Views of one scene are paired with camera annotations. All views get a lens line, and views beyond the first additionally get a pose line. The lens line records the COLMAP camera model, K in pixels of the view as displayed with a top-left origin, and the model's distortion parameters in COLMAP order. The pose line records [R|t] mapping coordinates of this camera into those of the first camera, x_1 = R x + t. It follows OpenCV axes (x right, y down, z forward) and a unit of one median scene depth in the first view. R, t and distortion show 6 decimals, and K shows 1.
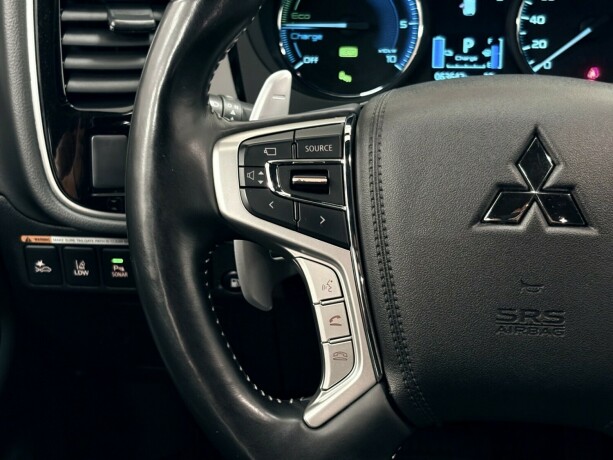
lens RADIAL K [[1136.4, 0, 310.8], [0, 1136.4, 228.7], [0, 0, 1]] dist [0.128757, 0.000000]
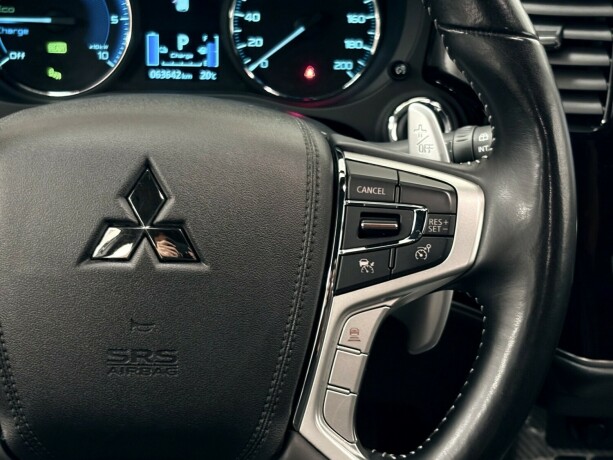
lens RADIAL K [[1136.4, 0, 304.8], [0, 1136.4, 228.8], [0, 0, 1]] dist [0.128757, 0.000000]
pose [[0.995434, -0.015383, 0.094208, 0.148028], [0.011457, 0.999049, 0.042078, -0.042816], [-0.094766, -0.040806, 0.994663, 0.023850]]
